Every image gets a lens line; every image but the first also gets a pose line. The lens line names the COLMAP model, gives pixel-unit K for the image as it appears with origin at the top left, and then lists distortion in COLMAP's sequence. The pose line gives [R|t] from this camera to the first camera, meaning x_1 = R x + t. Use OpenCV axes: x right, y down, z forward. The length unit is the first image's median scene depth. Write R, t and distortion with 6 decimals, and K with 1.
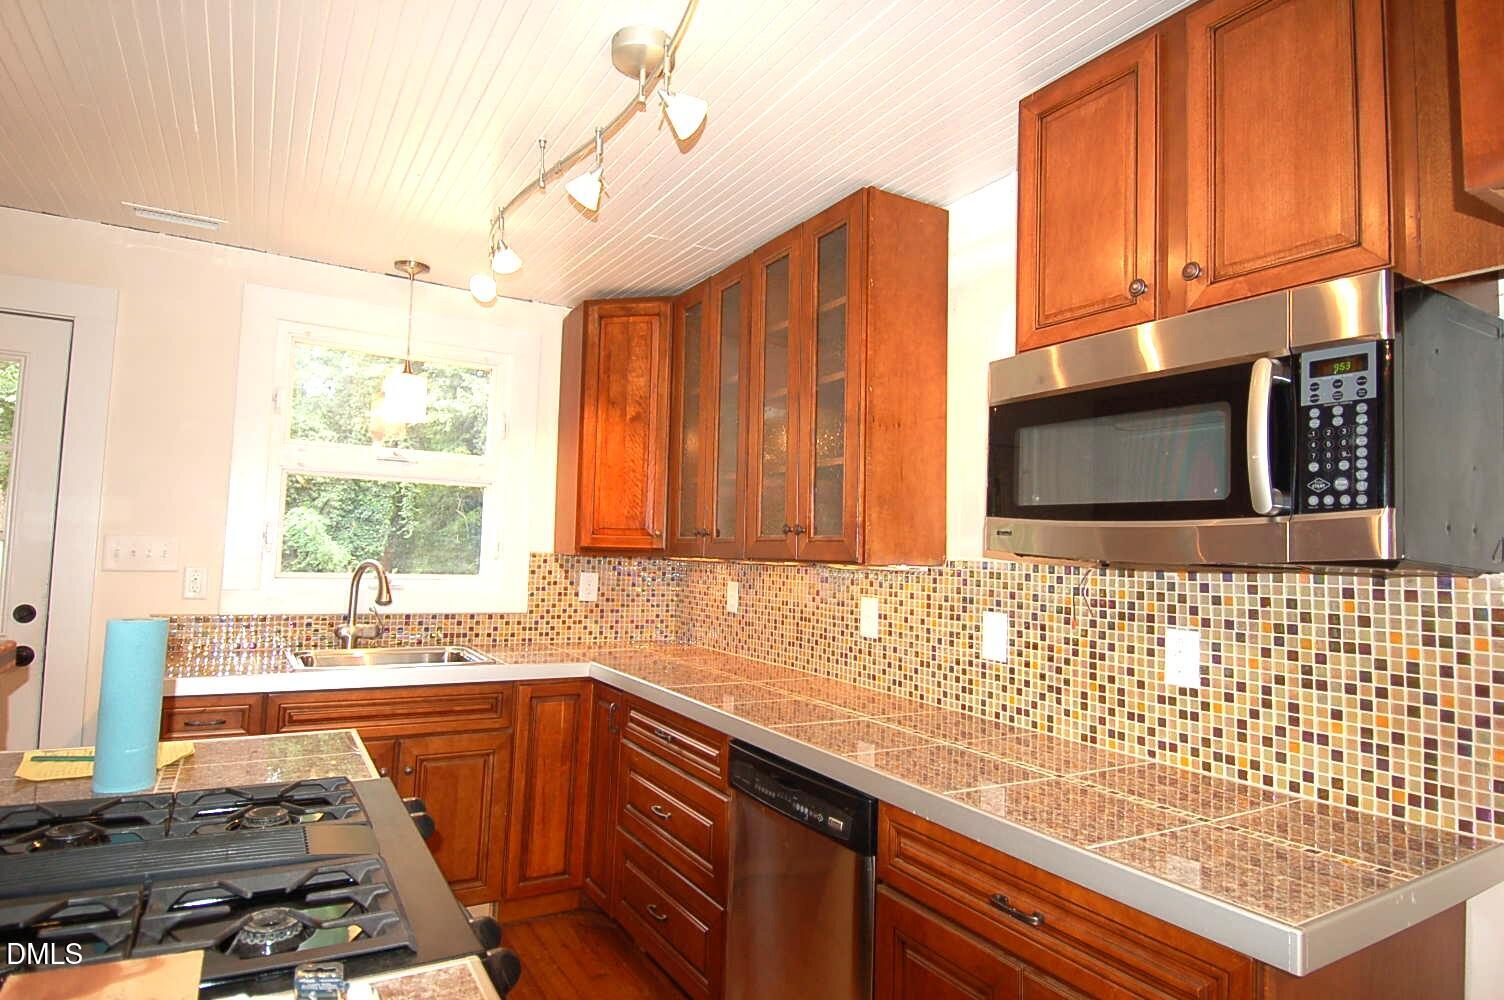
lens RADIAL K [[834.7, 0, 752.0], [0, 834.7, 500.0], [0, 0, 1]] dist [0.033196, -0.000065]
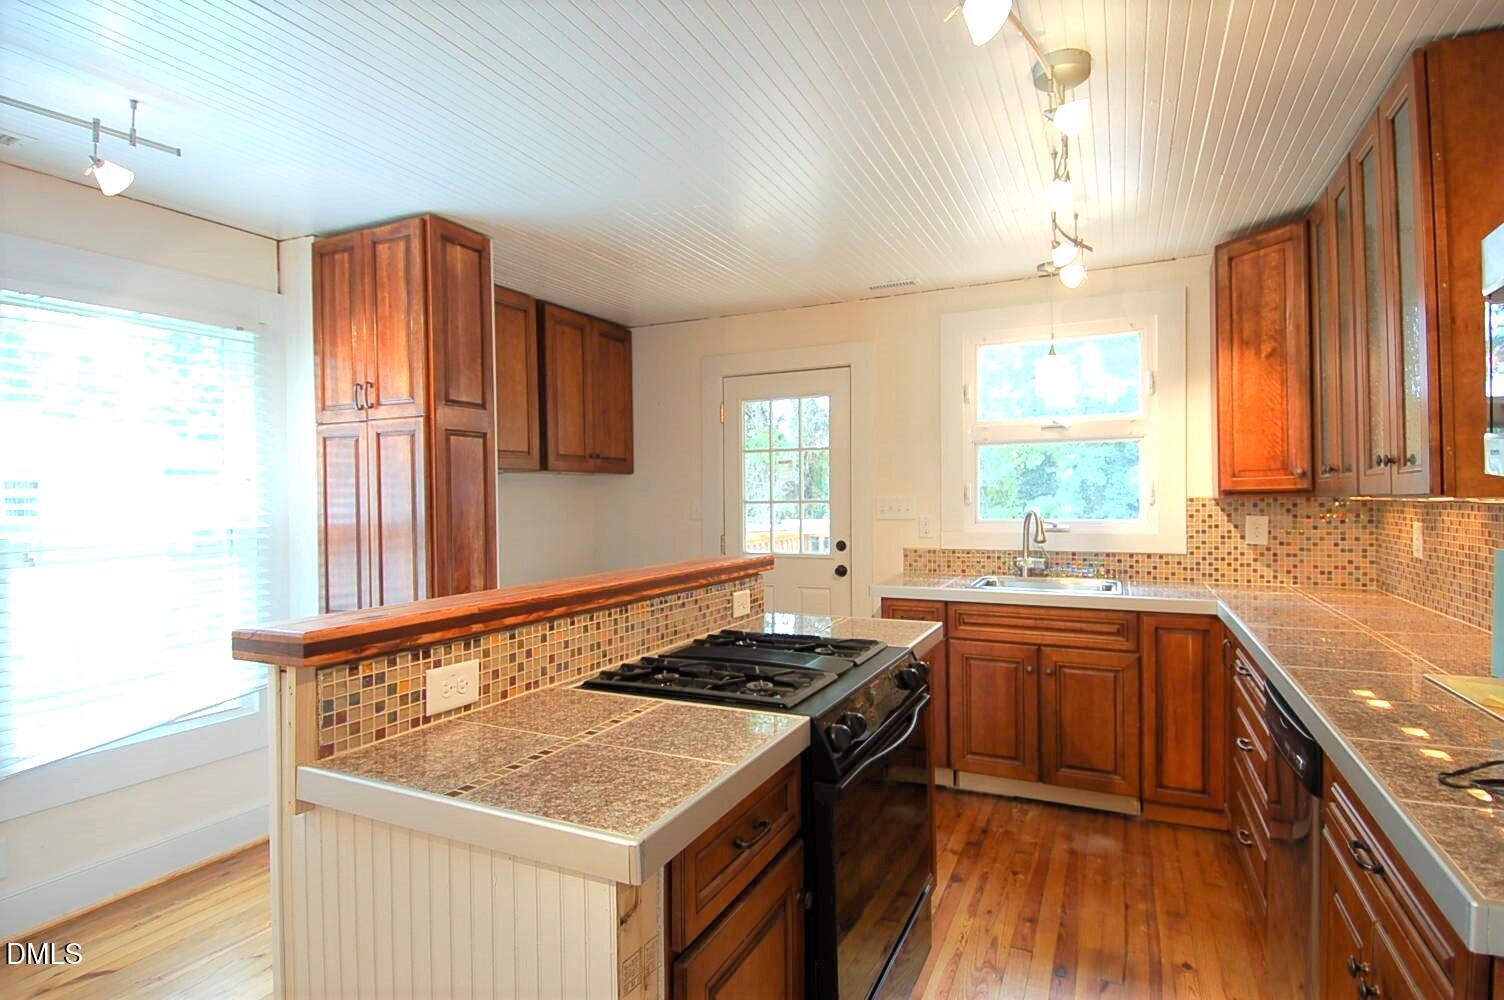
lens RADIAL K [[790.2, 0, 752.0], [0, 790.2, 500.0], [0, 0, 1]] dist [-0.002034, -0.000795]
pose [[0.551695, -0.035267, -0.833300, 0.277486], [0.082313, 0.996530, 0.012320, 0.008595], [0.829974, -0.075388, 0.552684, -0.010134]]
